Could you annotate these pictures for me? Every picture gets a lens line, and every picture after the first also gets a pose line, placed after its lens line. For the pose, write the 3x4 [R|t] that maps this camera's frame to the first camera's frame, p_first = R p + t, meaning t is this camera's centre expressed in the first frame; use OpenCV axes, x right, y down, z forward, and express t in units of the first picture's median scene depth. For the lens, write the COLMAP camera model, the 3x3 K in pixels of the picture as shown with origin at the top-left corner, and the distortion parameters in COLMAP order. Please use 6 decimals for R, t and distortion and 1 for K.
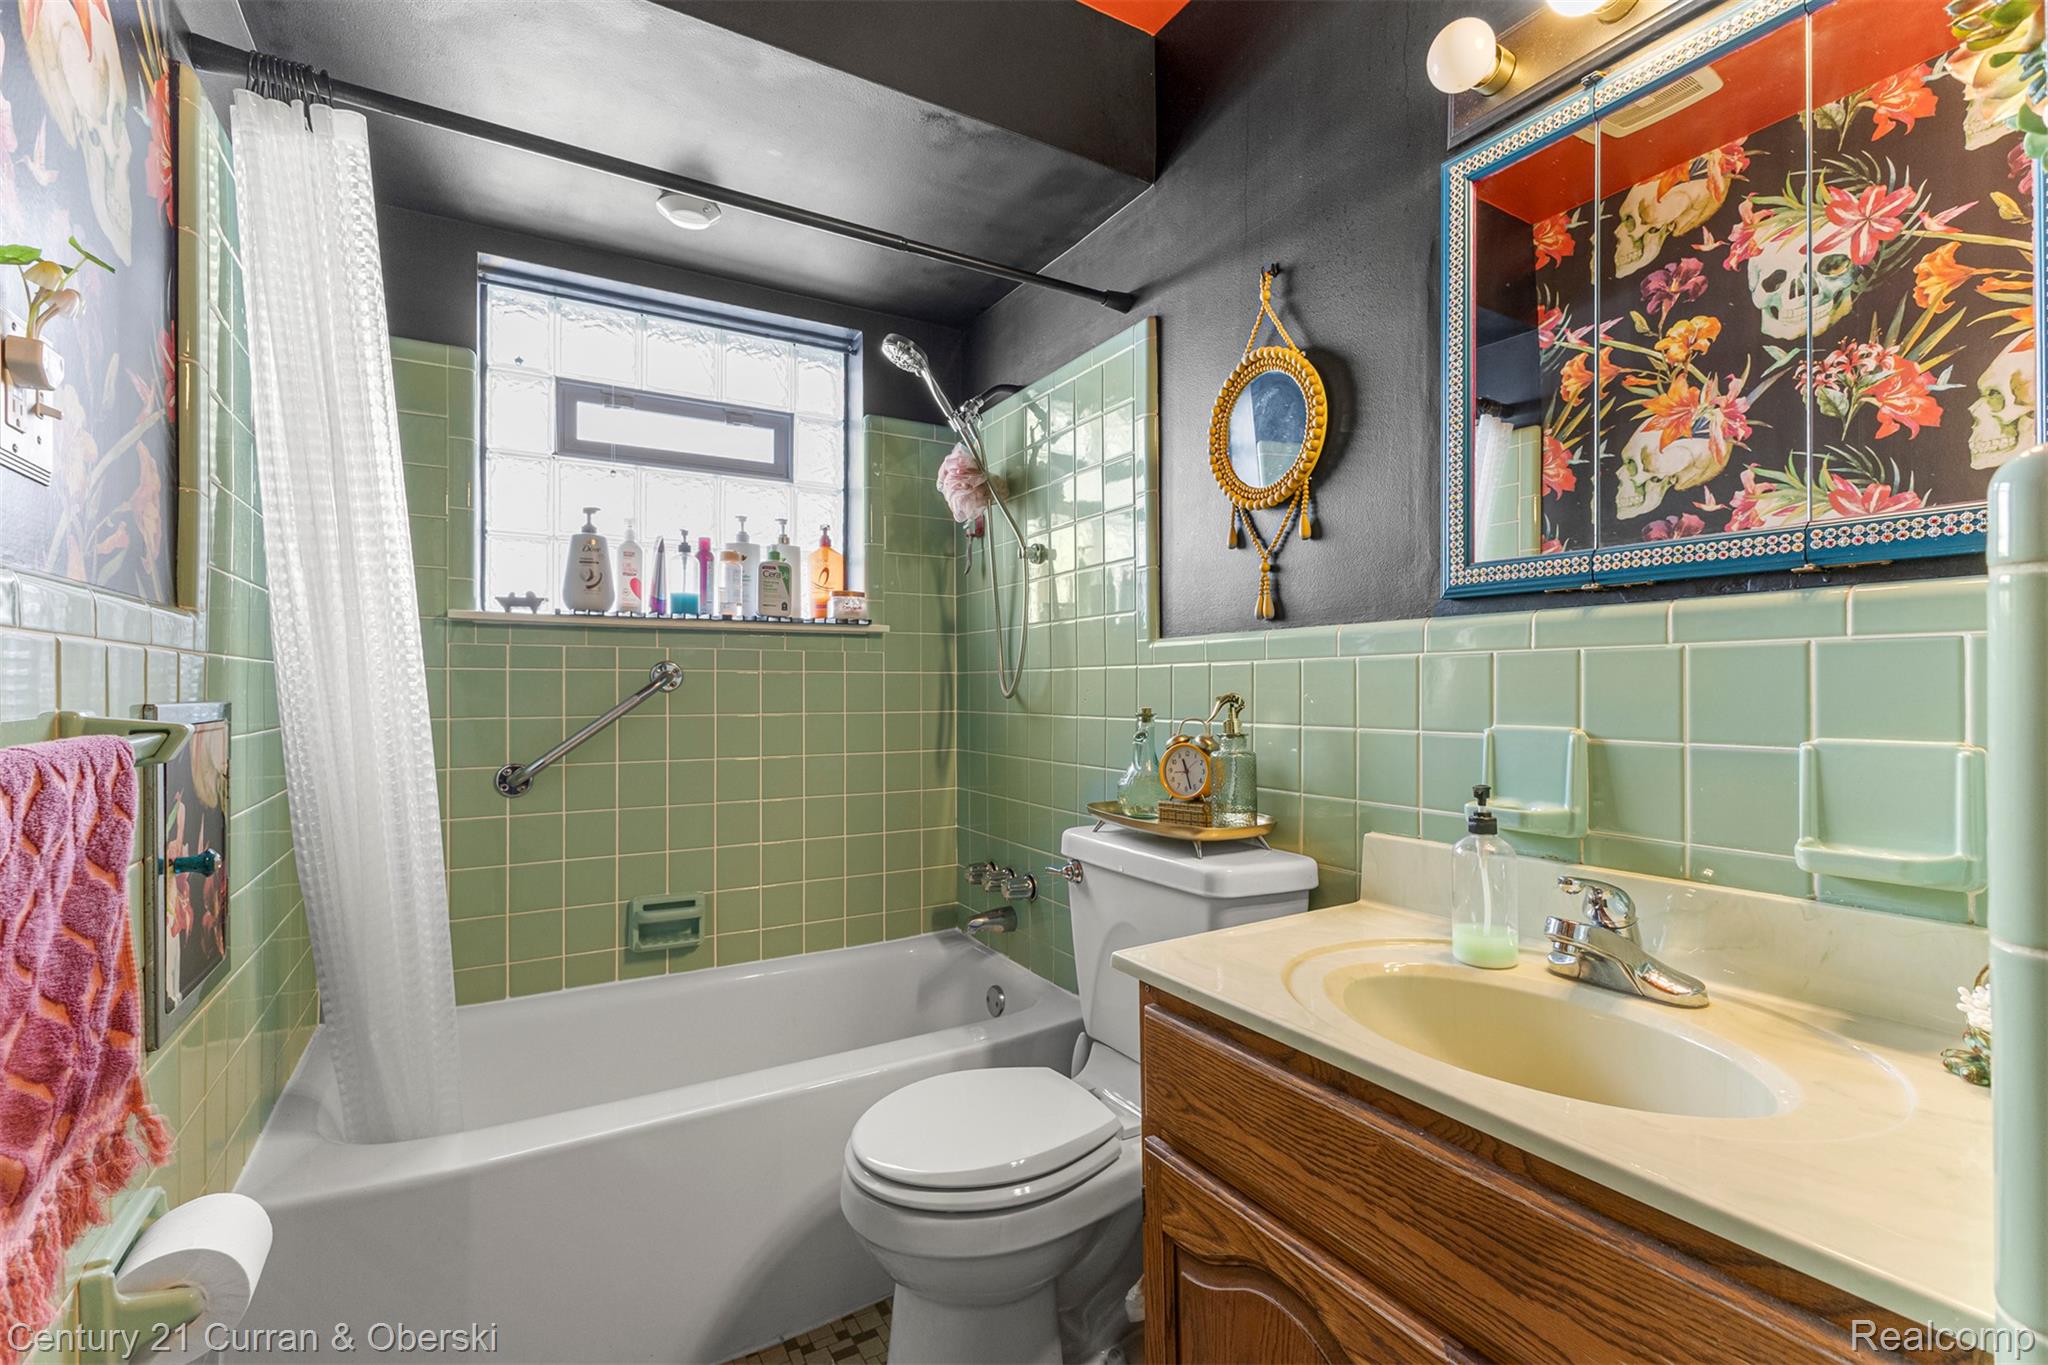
lens RADIAL K [[904.5, 0, 1025.5], [0, 904.5, 685.4], [0, 0, 1]] dist [0.001715, -0.003766]
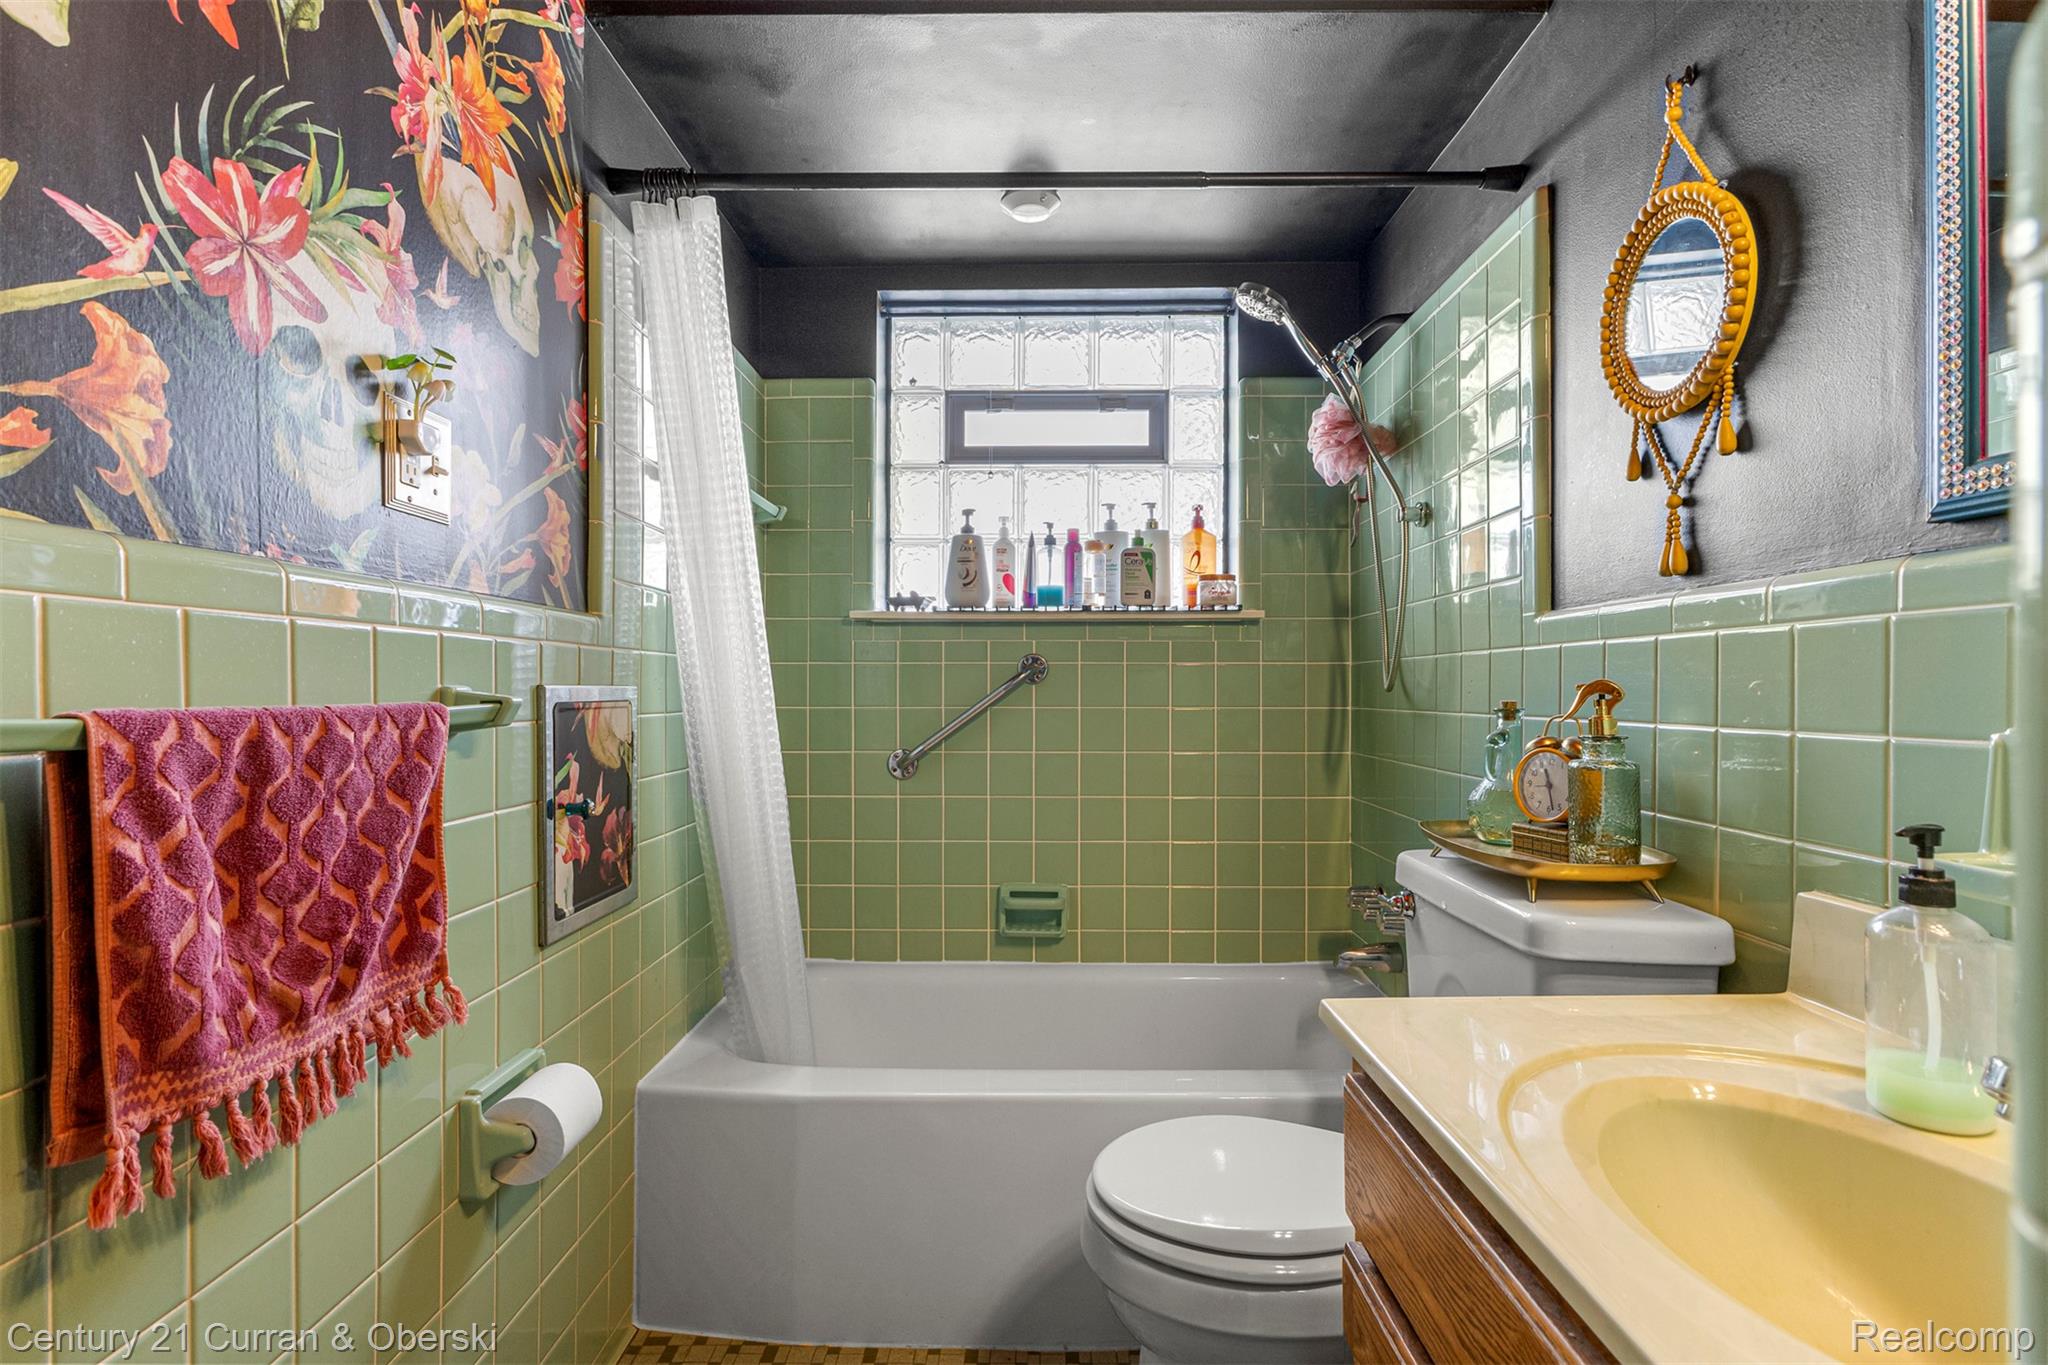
lens RADIAL K [[965.2, 0, 1023.1], [0, 965.2, 690.0], [0, 0, 1]] dist [-0.009487, 0.000012]
pose [[0.852784, 0.002981, -0.522256, 0.224437], [-0.000932, 0.999991, 0.004185, 0.013120], [0.522264, -0.003082, 0.852779, 0.099622]]
